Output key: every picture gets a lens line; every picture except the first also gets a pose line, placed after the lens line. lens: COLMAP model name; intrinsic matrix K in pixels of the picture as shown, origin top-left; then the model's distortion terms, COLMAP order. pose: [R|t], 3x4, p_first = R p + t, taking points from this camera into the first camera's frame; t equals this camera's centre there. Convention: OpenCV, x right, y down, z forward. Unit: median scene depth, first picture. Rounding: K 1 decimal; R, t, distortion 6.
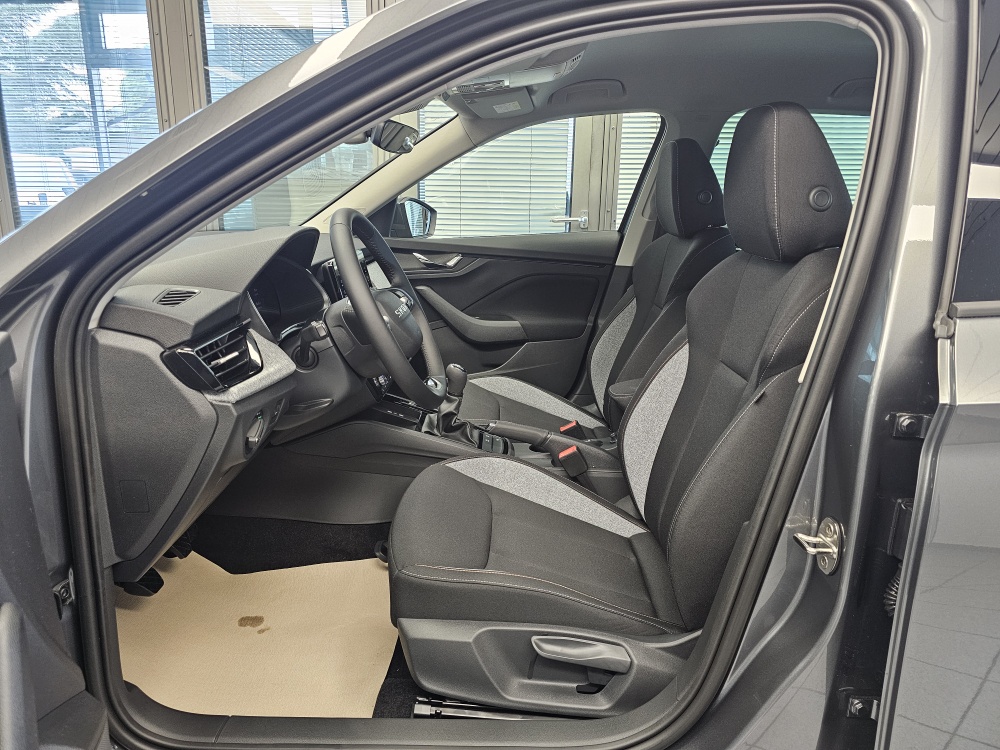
lens RADIAL K [[665.0, 0, 501.8], [0, 665.0, 368.8], [0, 0, 1]] dist [0.058722, 0.000979]
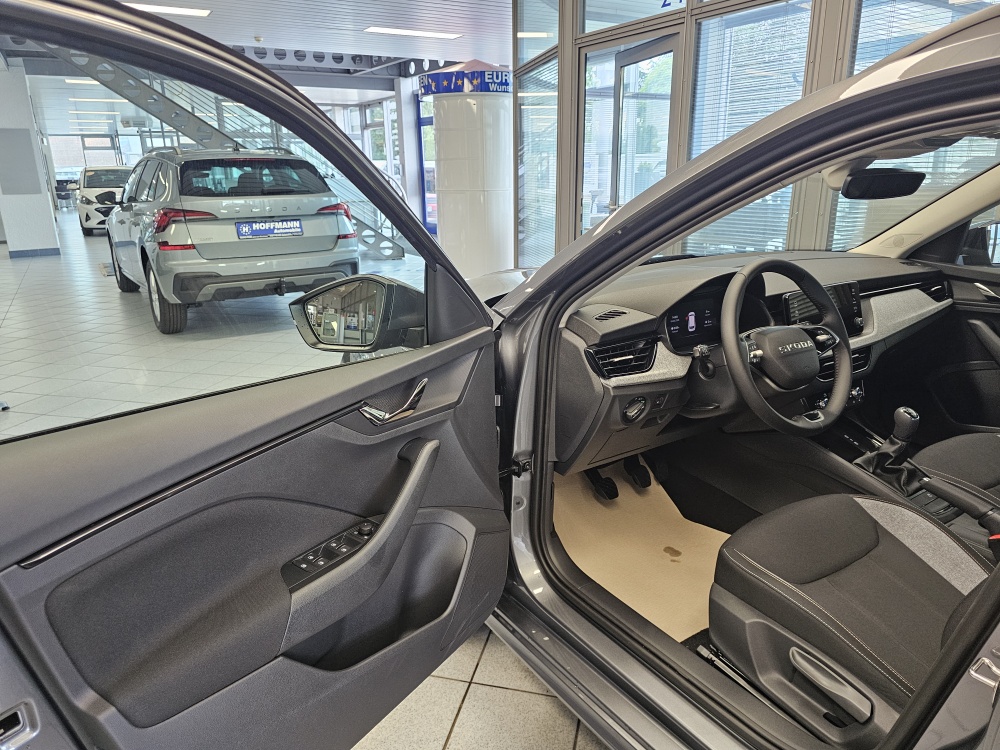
lens RADIAL K [[686.1, 0, 503.8], [0, 686.1, 380.8], [0, 0, 1]] dist [0.035787, -0.049845]
pose [[0.566219, 0.233528, -0.790482, 0.599597], [-0.194013, 0.969840, 0.147545, -0.125563], [0.801096, 0.069821, 0.594449, -0.140811]]
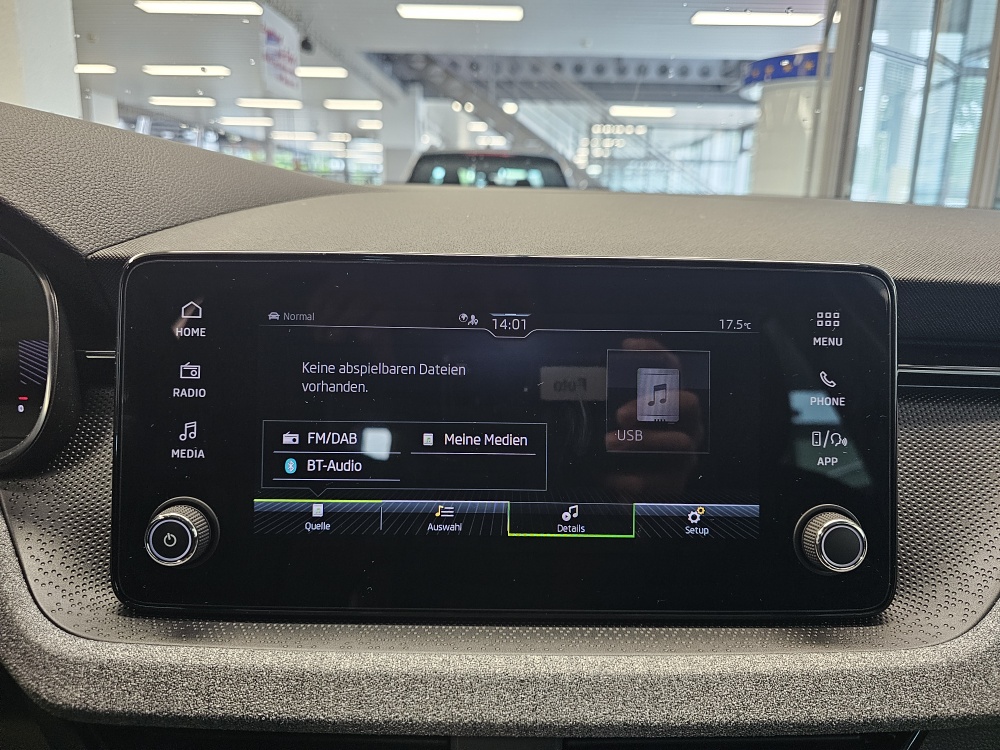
lens RADIAL K [[686.1, 0, 502.8], [0, 686.1, 365.2], [0, 0, 1]] dist [0.035787, -0.049845]
pose [[0.008229, 0.220033, -0.975458, -0.067693], [-0.275807, 0.938151, 0.209291, -0.262447], [0.961178, 0.267316, 0.068407, 1.428819]]
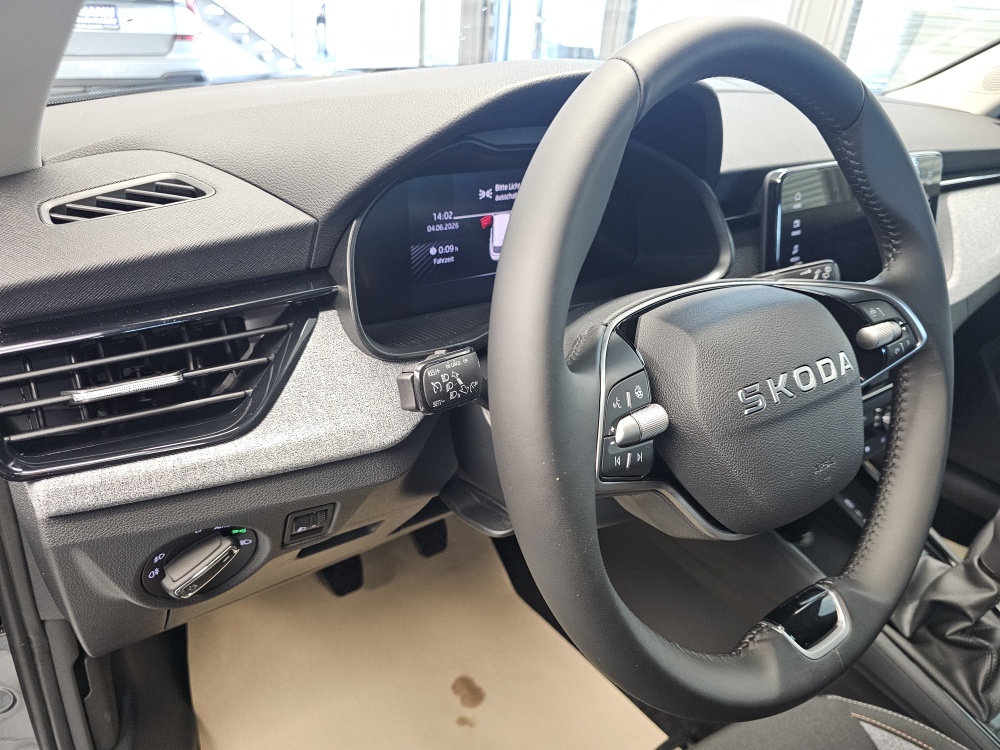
lens RADIAL K [[686.1, 0, 498.5], [0, 686.1, 386.9], [0, 0, 1]] dist [0.035787, -0.049845]
pose [[0.593331, 0.428625, -0.681351, -0.006750], [-0.273824, 0.903436, 0.329885, -0.175347], [0.756954, -0.009161, 0.653404, 0.763426]]
